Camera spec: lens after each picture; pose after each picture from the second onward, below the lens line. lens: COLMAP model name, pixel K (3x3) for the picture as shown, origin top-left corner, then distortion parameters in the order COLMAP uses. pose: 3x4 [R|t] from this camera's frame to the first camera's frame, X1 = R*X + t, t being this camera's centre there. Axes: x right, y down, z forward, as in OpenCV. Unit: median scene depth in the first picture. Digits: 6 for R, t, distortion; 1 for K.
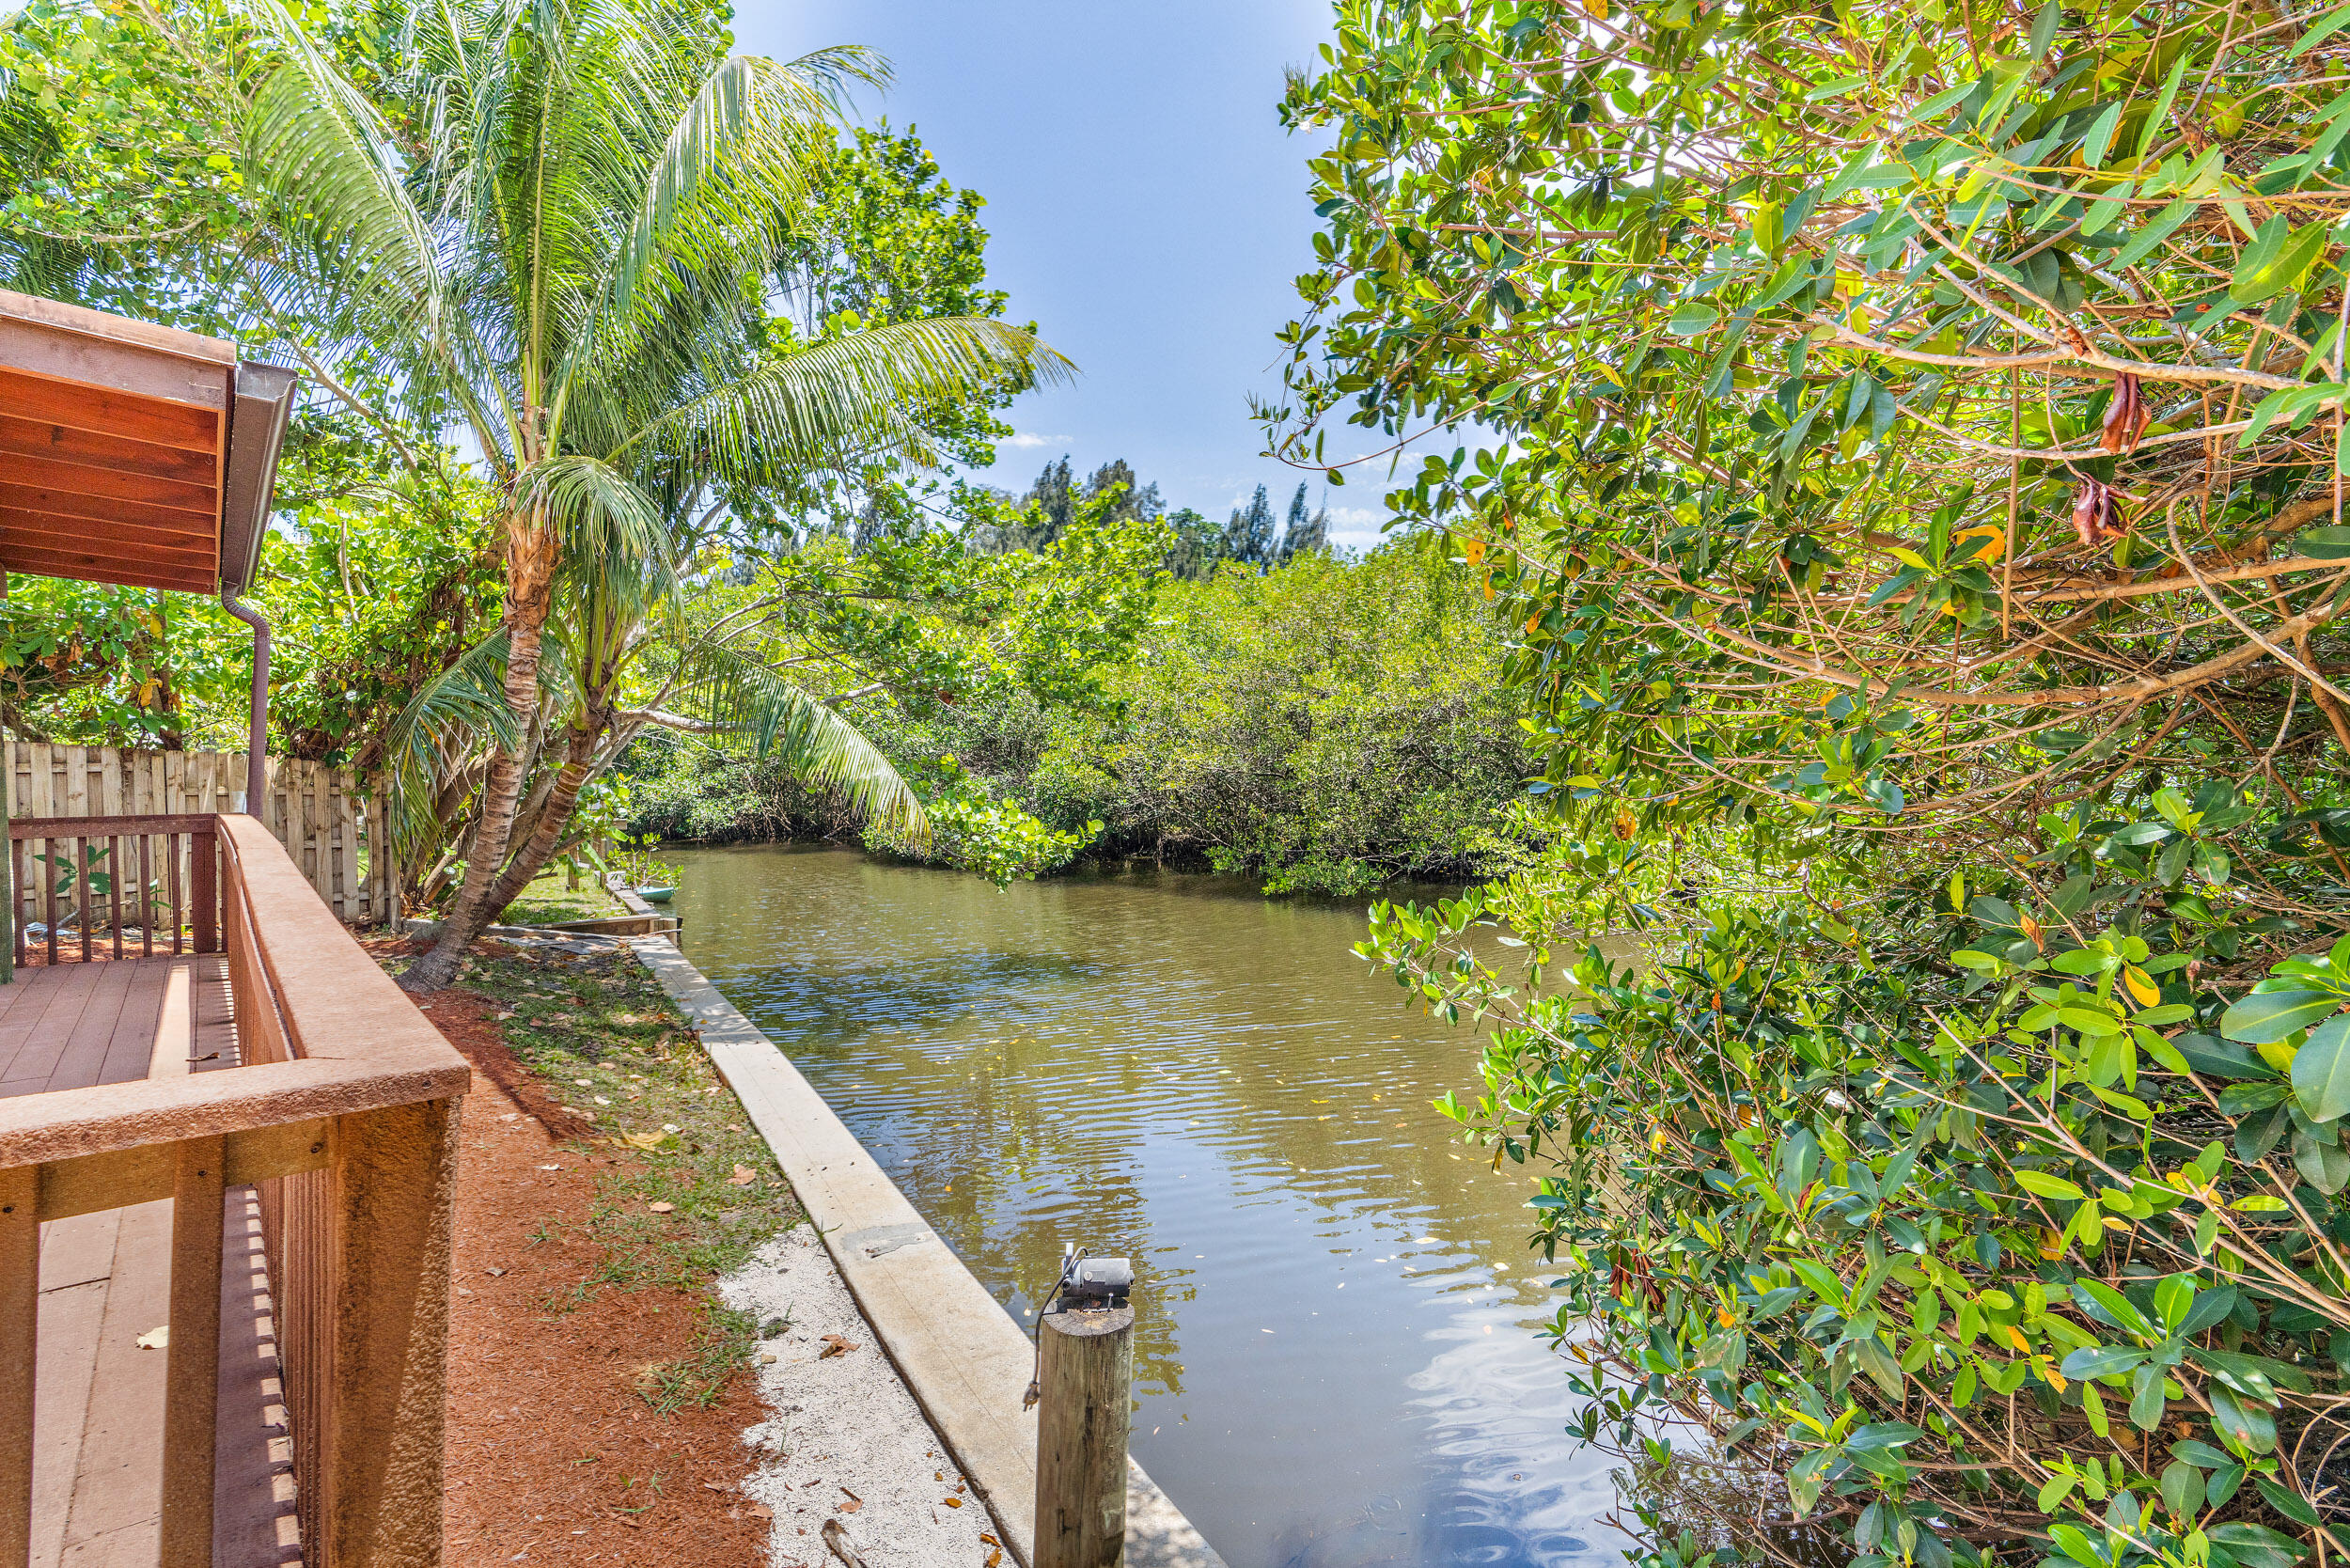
lens RADIAL K [[1084.3, 0, 1144.6], [0, 1084.3, 771.8], [0, 0, 1]] dist [0.020856, 0.000312]
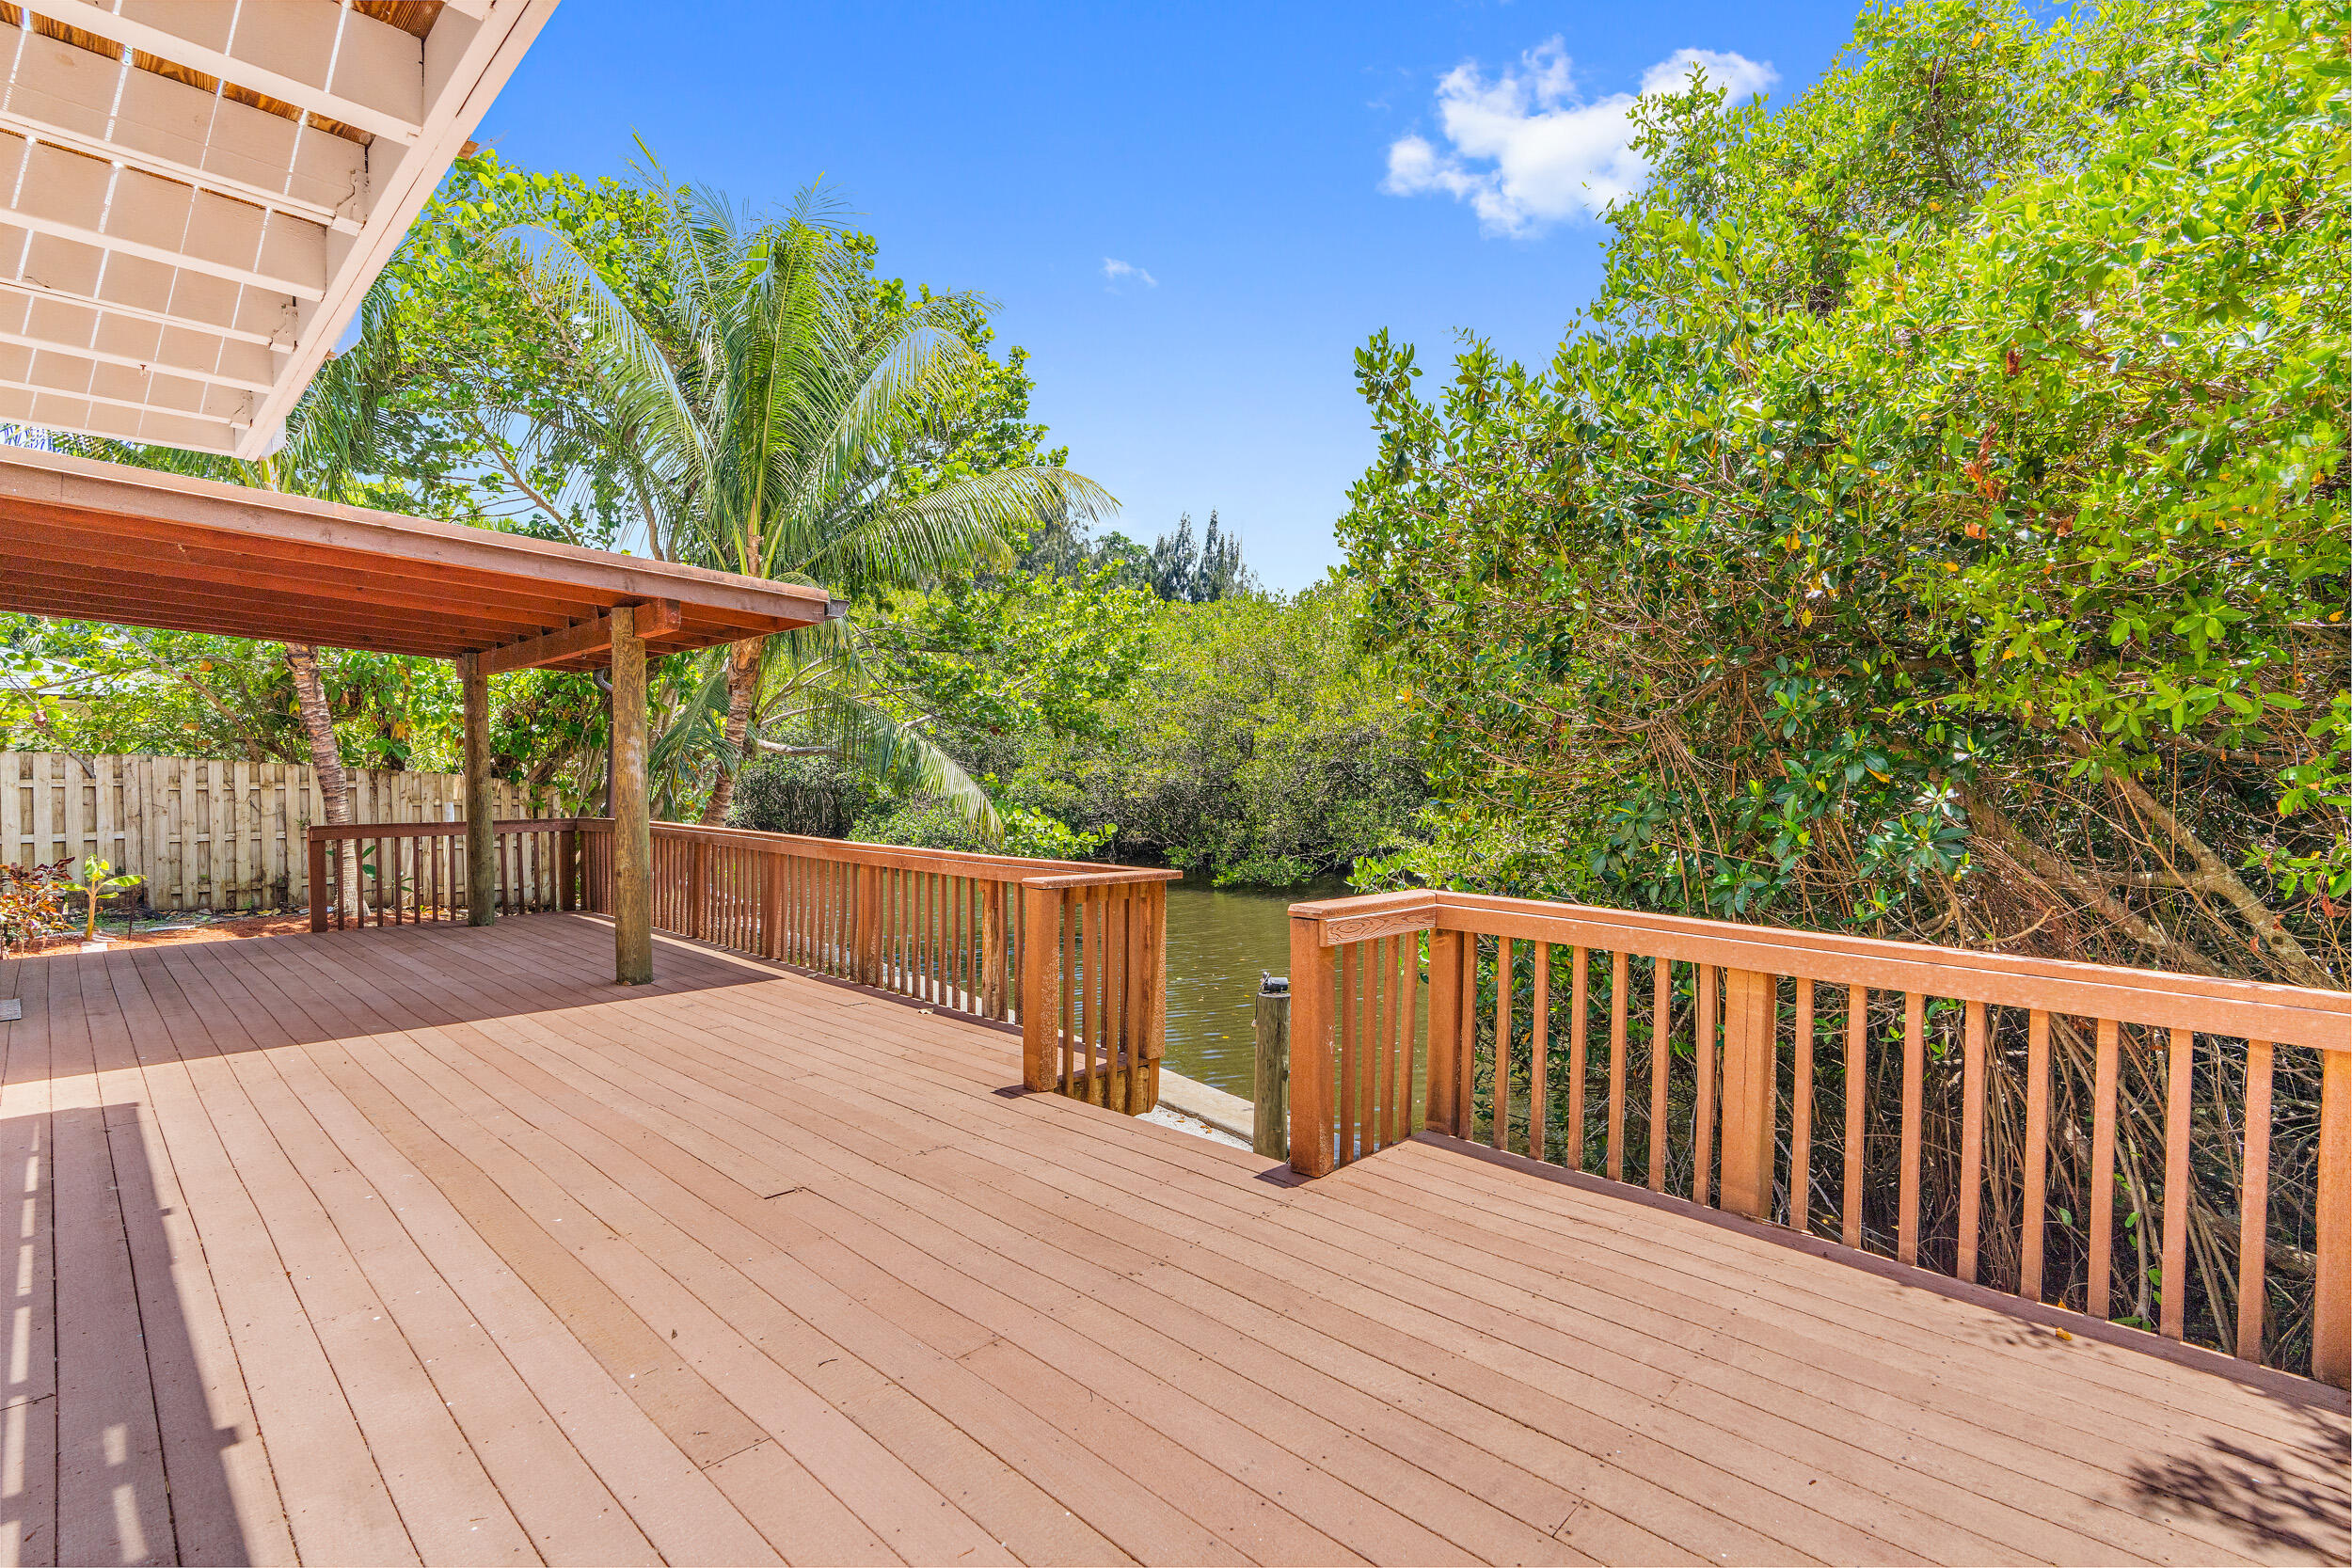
lens RADIAL K [[1067.7, 0, 1176.0], [0, 1067.7, 784.0], [0, 0, 1]] dist [-0.011541, 0.003444]
pose [[0.994188, 0.000399, 0.107661, -0.090070], [-0.000839, 0.999991, 0.004043, -0.007584], [-0.107658, -0.004110, 0.994179, -0.253754]]
